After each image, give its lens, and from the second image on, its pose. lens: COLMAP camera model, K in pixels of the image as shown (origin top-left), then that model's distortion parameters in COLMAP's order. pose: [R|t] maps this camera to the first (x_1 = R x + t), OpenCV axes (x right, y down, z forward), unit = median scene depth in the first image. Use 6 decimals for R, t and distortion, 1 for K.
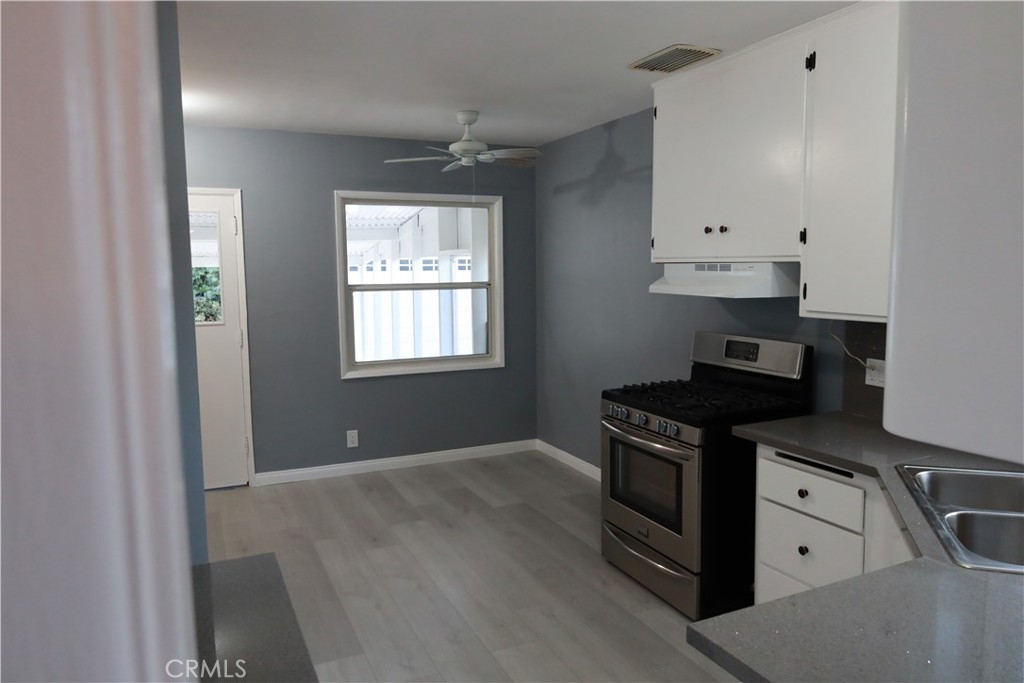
lens RADIAL K [[697.8, 0, 510.6], [0, 697.8, 340.5], [0, 0, 1]] dist [-0.004280, -0.004284]
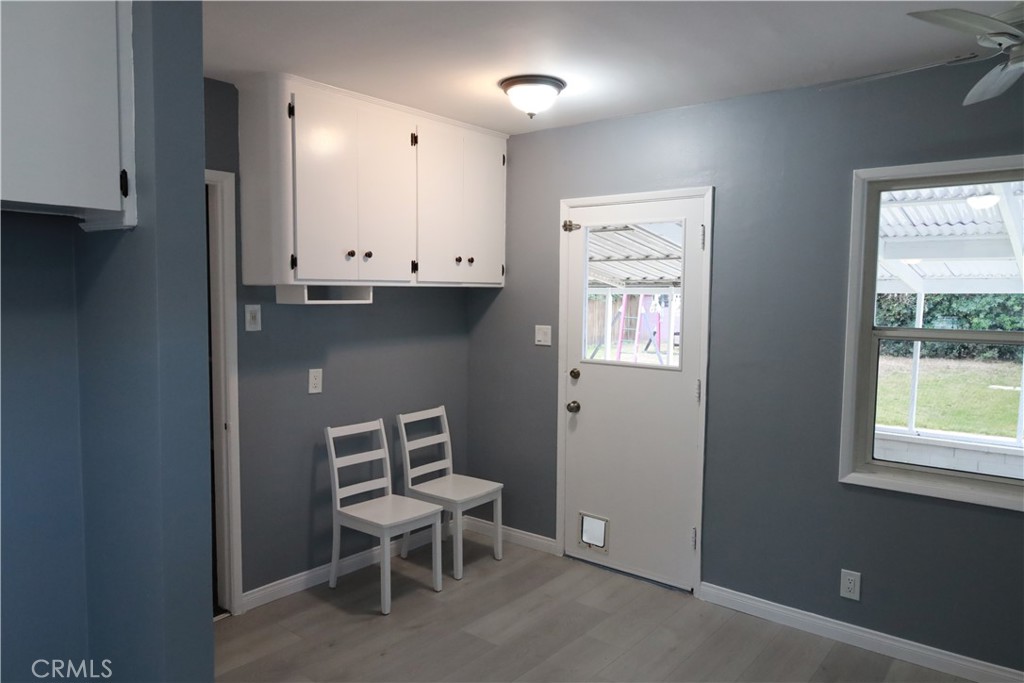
lens RADIAL K [[697.8, 0, 509.7], [0, 697.8, 343.1], [0, 0, 1]] dist [-0.004280, -0.004284]
pose [[0.446232, 0.080565, -0.891284, 0.159244], [-0.107296, 0.993572, 0.036092, -0.054889], [0.888462, 0.079526, 0.452007, 0.460818]]
